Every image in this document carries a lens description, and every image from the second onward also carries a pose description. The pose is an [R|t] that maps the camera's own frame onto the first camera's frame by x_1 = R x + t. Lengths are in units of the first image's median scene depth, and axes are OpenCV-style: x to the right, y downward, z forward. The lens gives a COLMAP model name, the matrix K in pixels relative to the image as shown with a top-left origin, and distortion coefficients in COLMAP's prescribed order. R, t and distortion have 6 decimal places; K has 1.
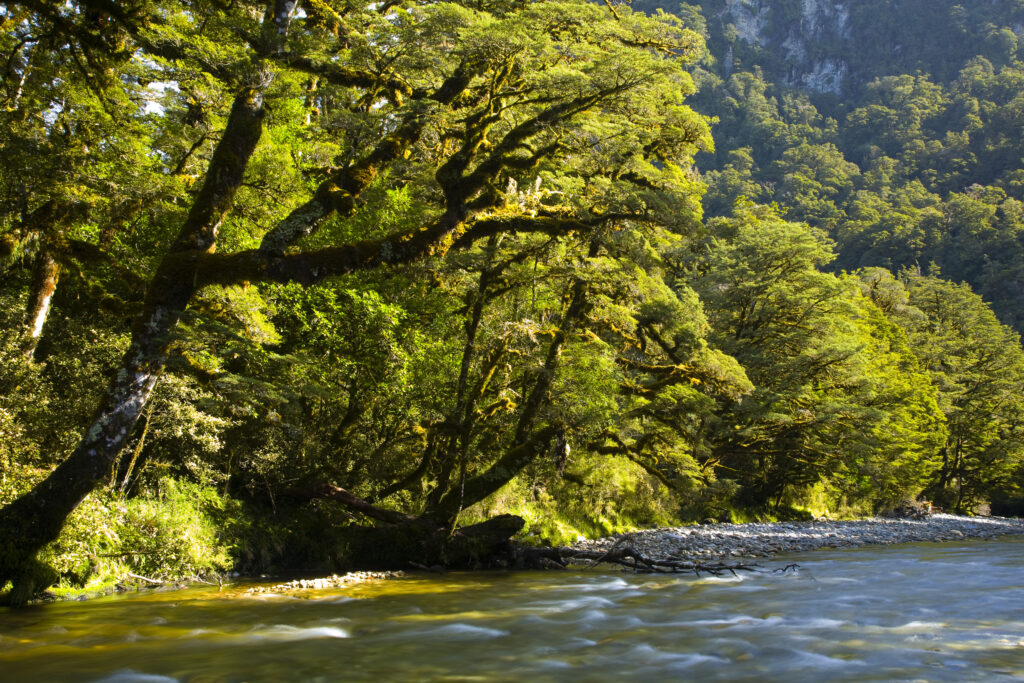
lens RADIAL K [[995.9, 0, 518.6], [0, 995.9, 331.4], [0, 0, 1]] dist [0.008472, 0.000000]
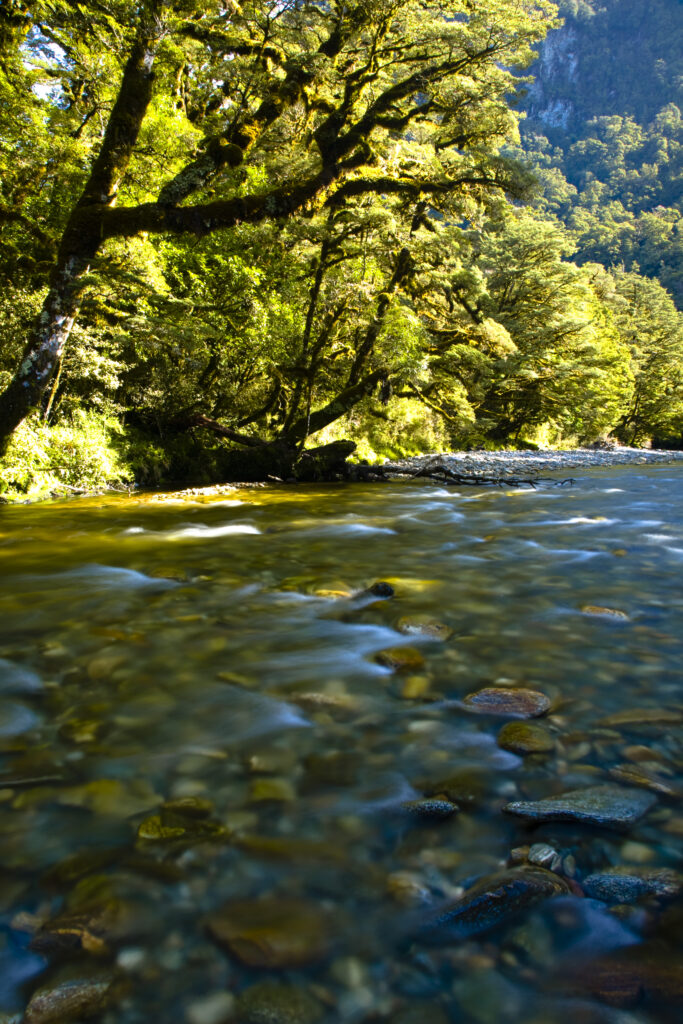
lens RADIAL K [[715.0, 0, 336.3], [0, 715.0, 524.6], [0, 0, 1]] dist [-0.128194, 0.063018]
pose [[0.999309, 0.003089, 0.037042, -0.051667], [-0.013629, 0.957588, 0.287818, 0.022601], [-0.034581, -0.288124, 0.956968, 0.085829]]
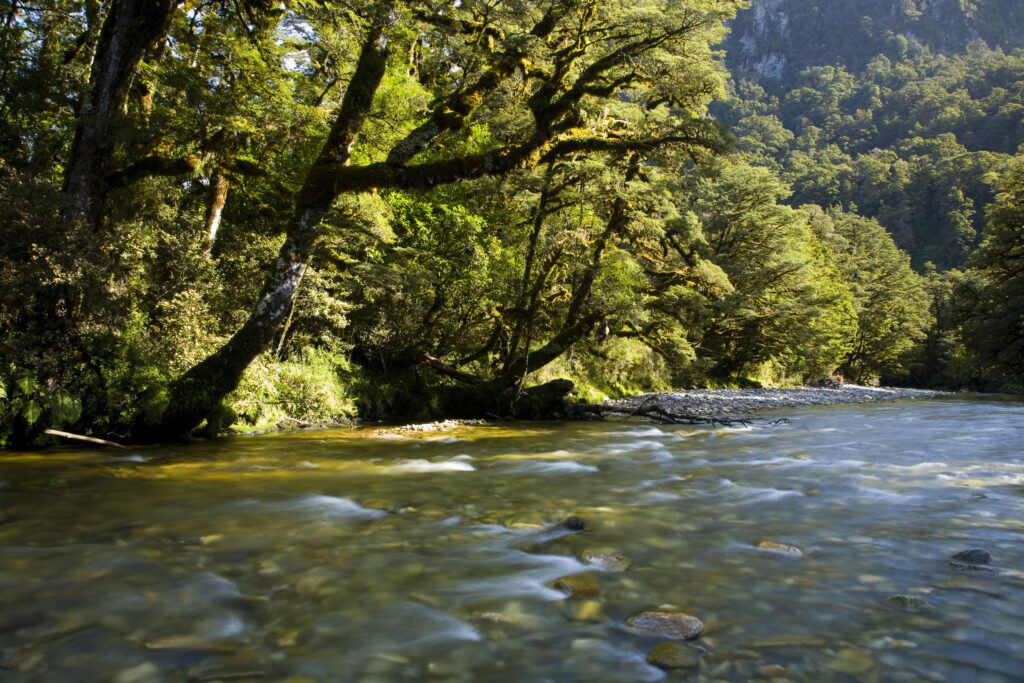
lens RADIAL K [[715.0, 0, 509.5], [0, 715.0, 338.1], [0, 0, 1]] dist [-0.128194, 0.063018]
pose [[0.999204, 0.014217, -0.037285, -0.042575], [-0.009632, 0.992678, 0.120405, 0.016478], [0.038723, -0.119950, 0.992024, 0.065384]]
